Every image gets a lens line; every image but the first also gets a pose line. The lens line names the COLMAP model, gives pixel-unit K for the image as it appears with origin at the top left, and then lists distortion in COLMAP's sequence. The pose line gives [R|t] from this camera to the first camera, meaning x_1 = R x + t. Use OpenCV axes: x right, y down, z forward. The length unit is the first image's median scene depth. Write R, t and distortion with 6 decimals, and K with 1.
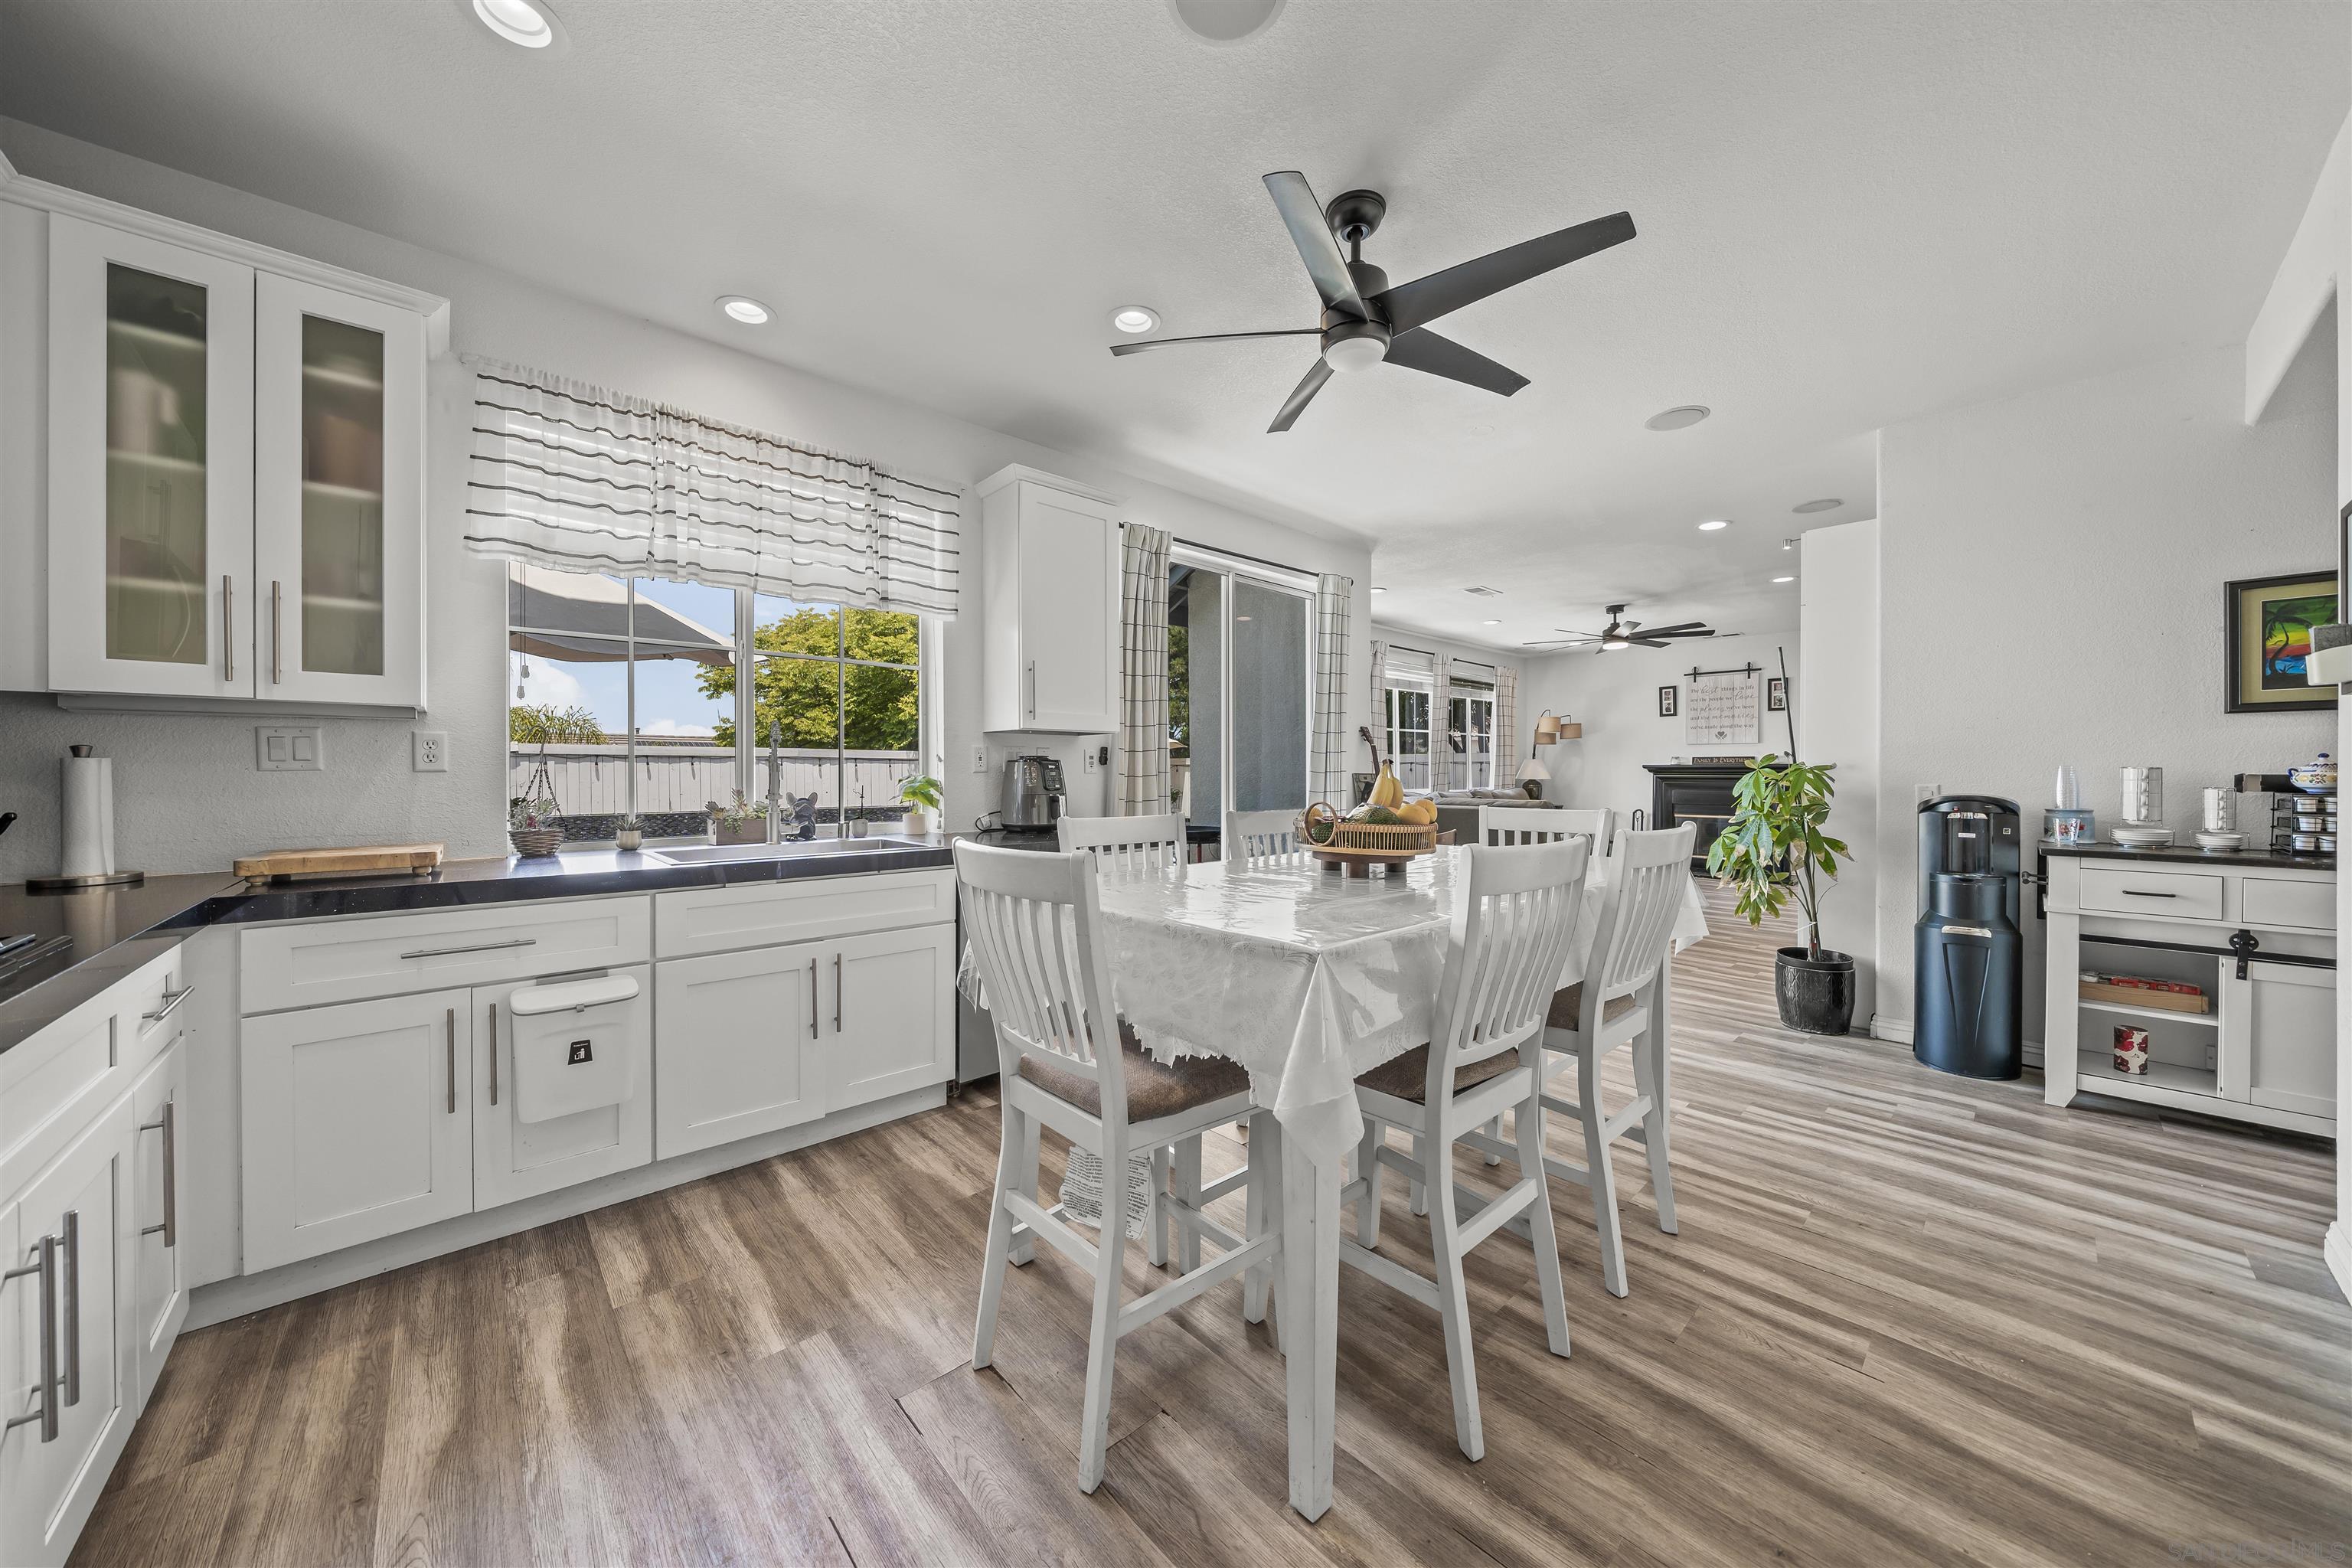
lens RADIAL K [[800.5, 0, 1169.9], [0, 800.5, 779.7], [0, 0, 1]] dist [-0.005409, -0.000465]
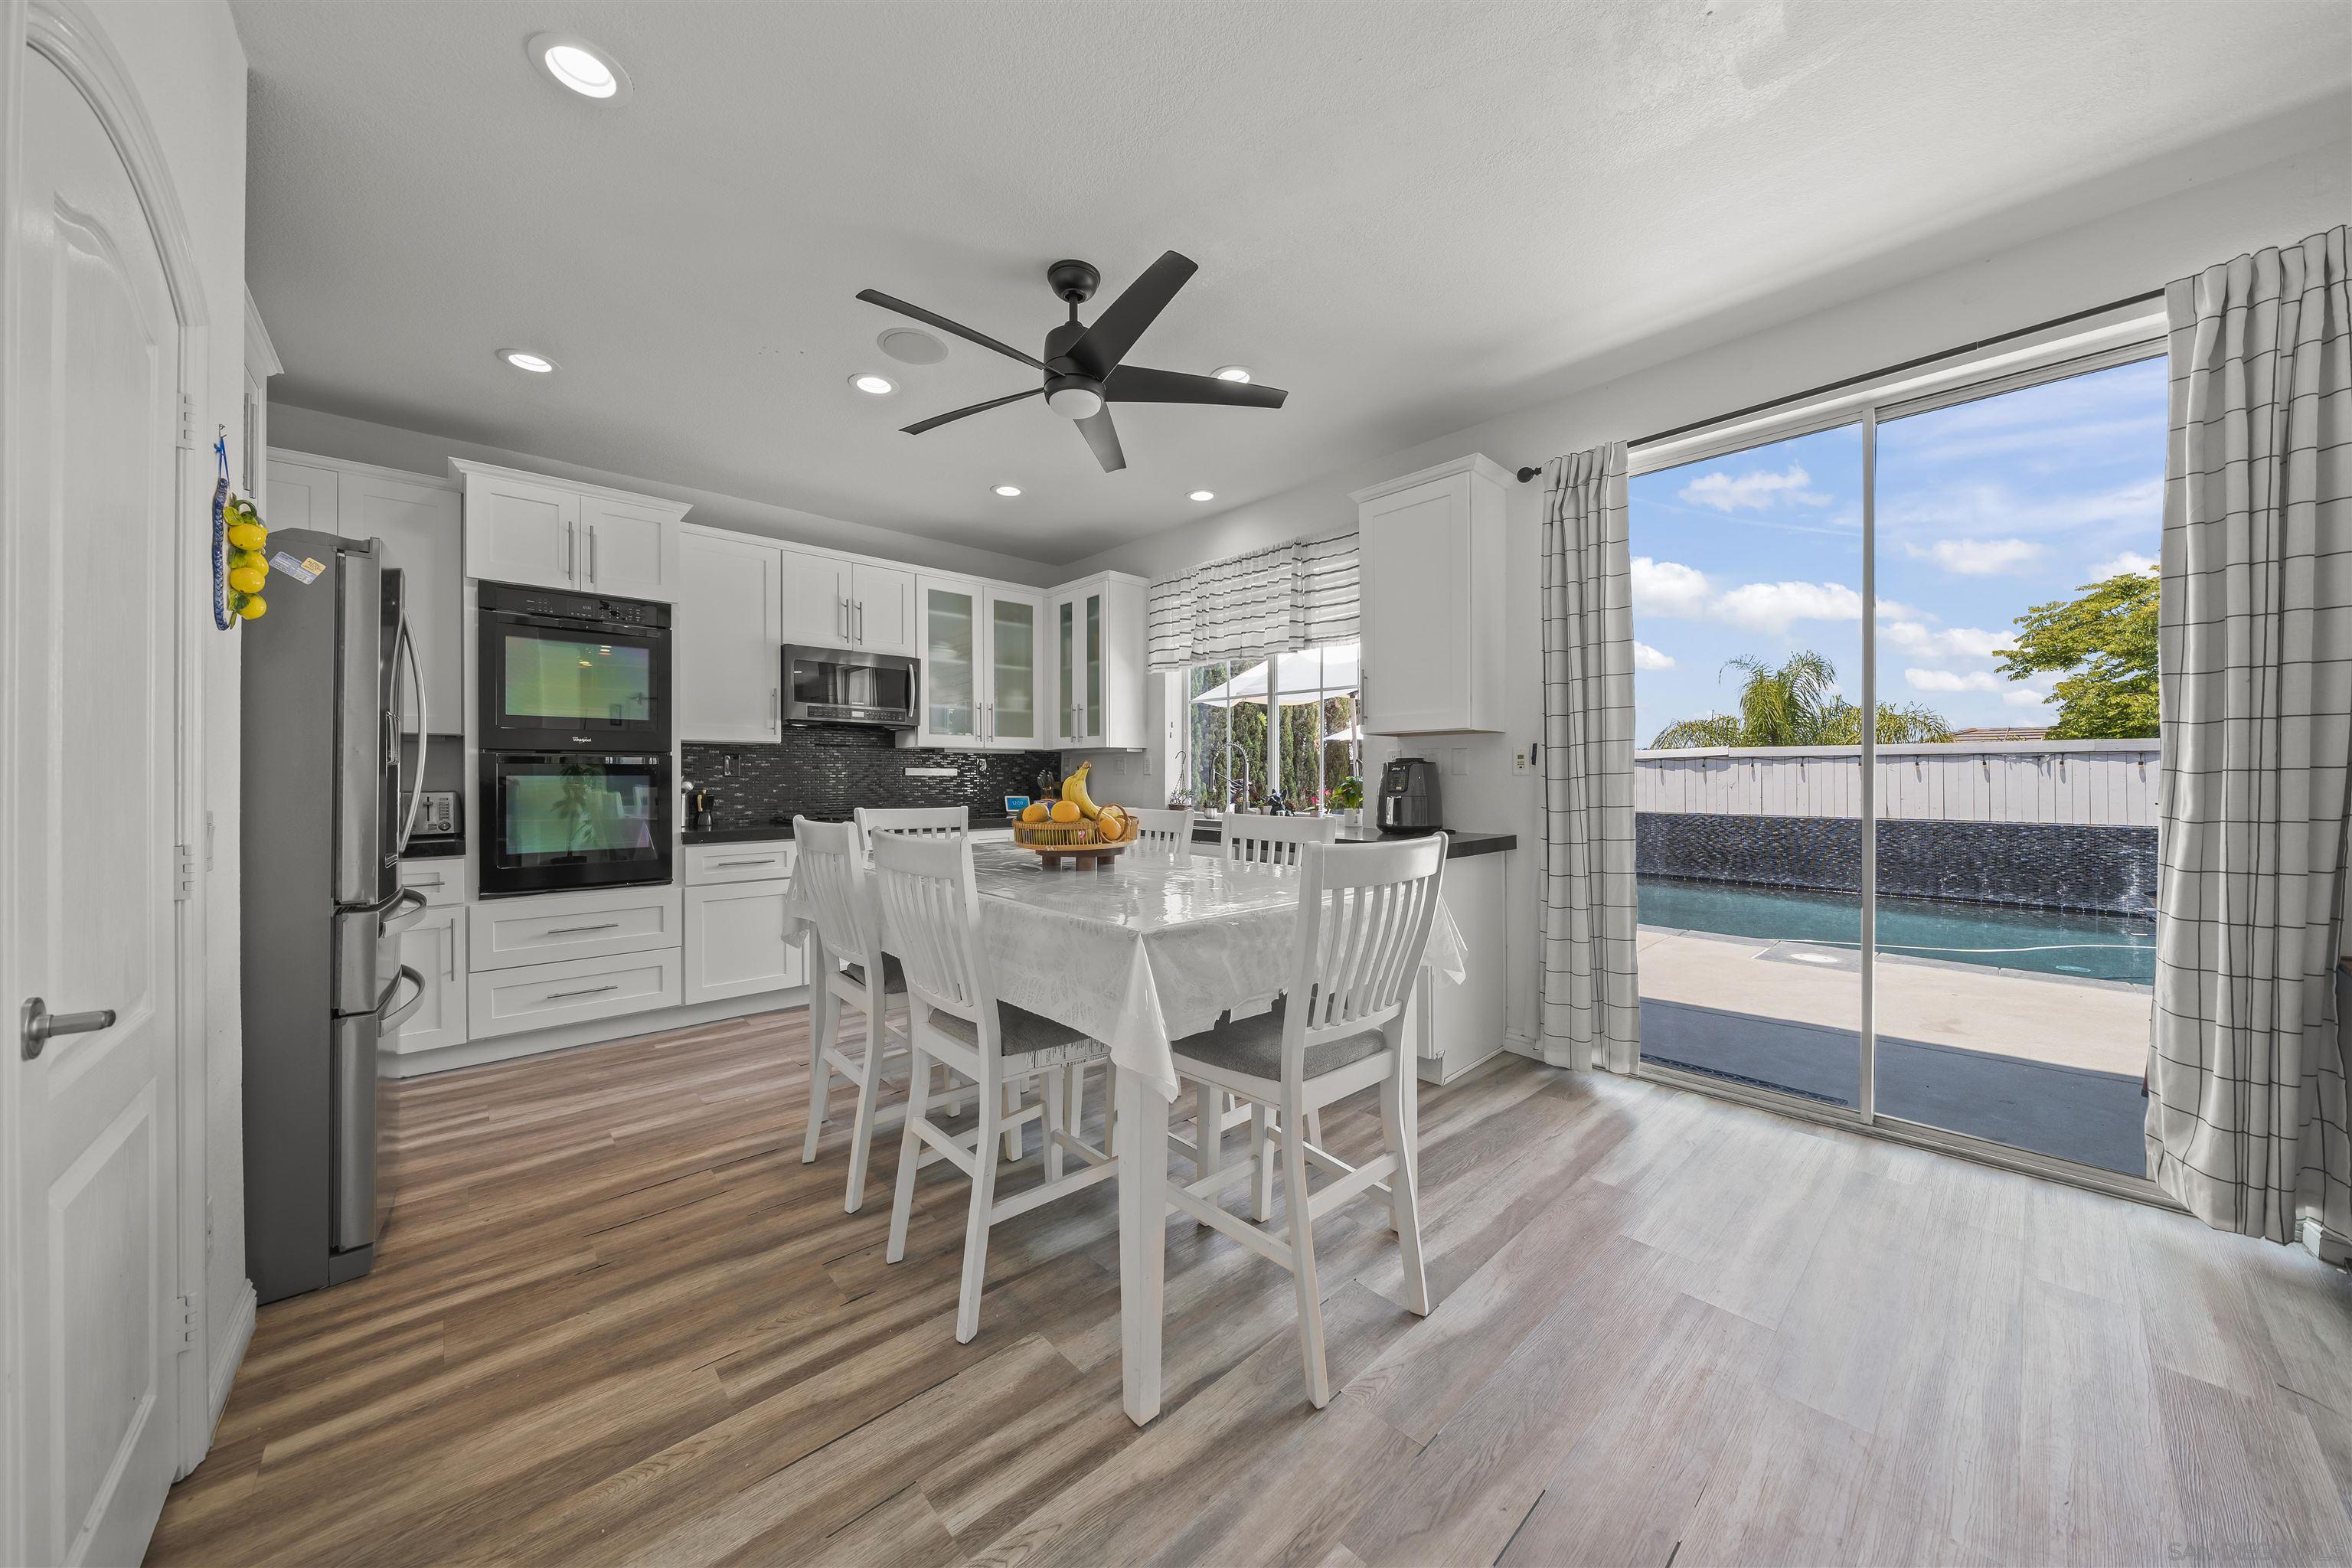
lens RADIAL K [[800.5, 0, 1178.3], [0, 800.5, 781.5], [0, 0, 1]] dist [-0.005409, -0.000465]
pose [[0.006518, 0.008735, -0.999941, 1.221755], [-0.007119, 0.999937, 0.008688, -0.010629], [0.999953, 0.007062, 0.006579, 1.024763]]
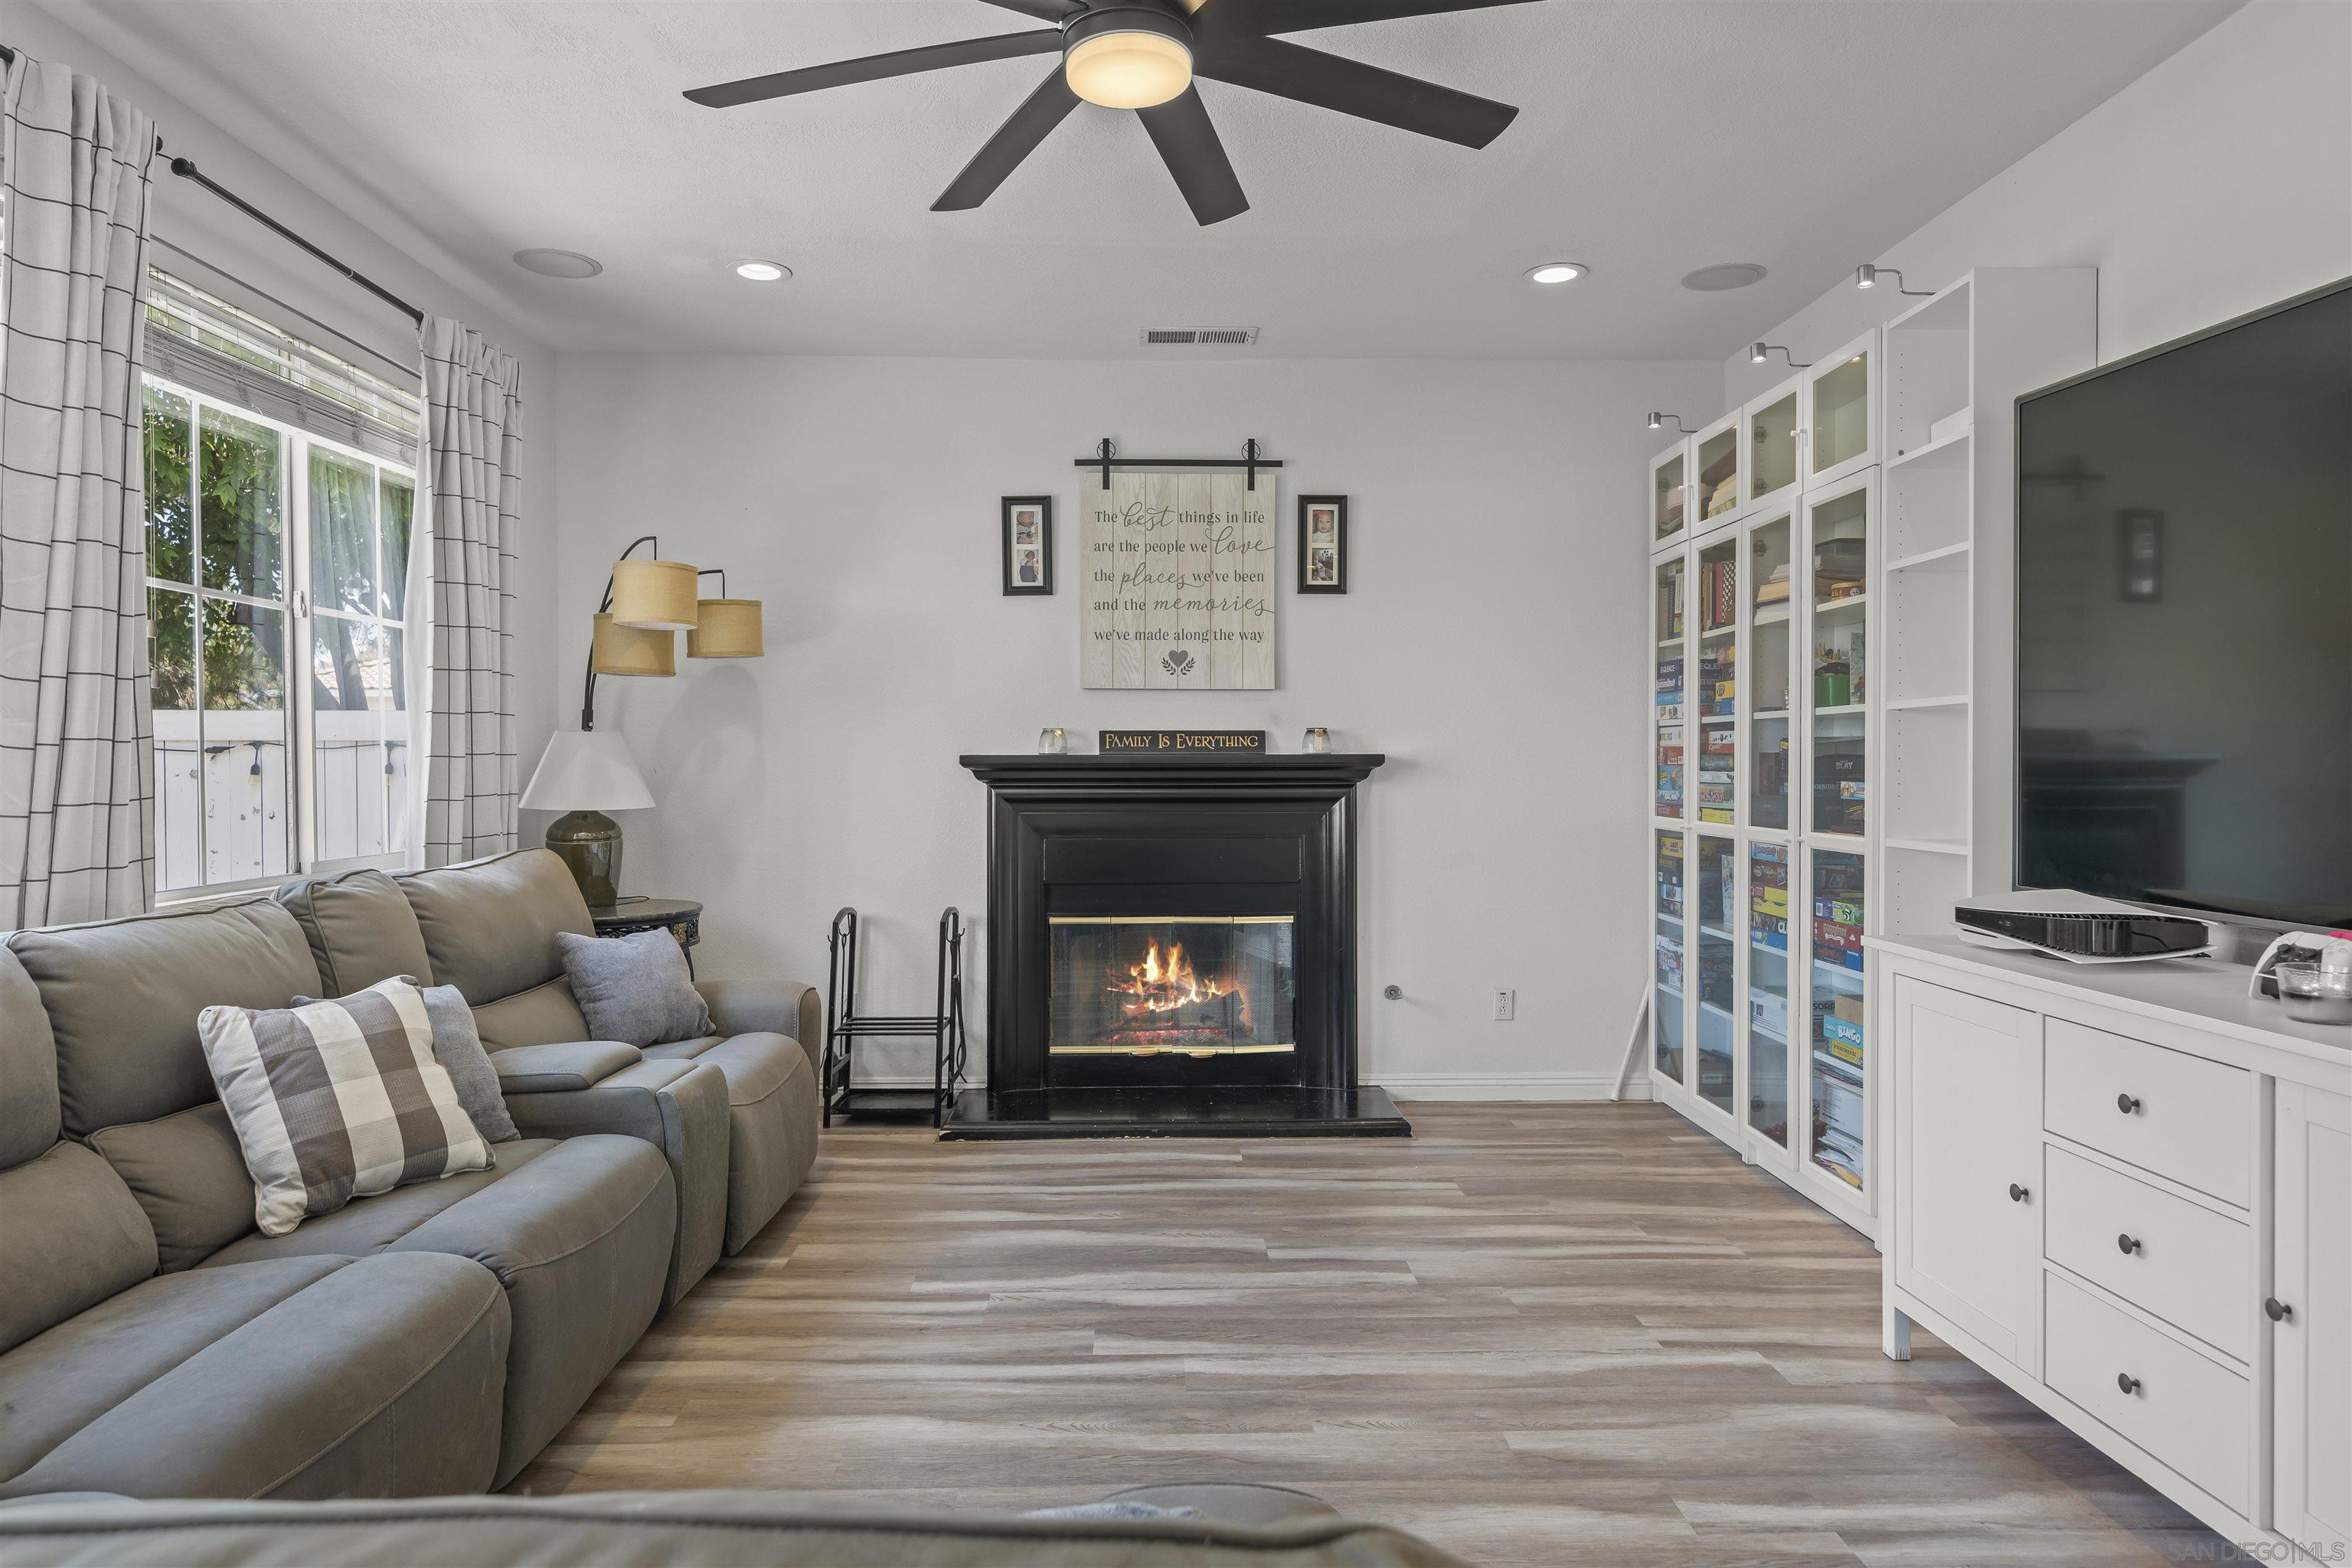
lens RADIAL K [[1406.4, 0, 1155.6], [0, 1406.4, 768.7], [0, 0, 1]] dist [0.003988, 0.000925]
pose [[0.662682, -0.007344, 0.748865, 0.992382], [0.009855, 0.999951, 0.001085, -0.054228], [-0.748836, 0.006661, 0.662722, 2.362890]]
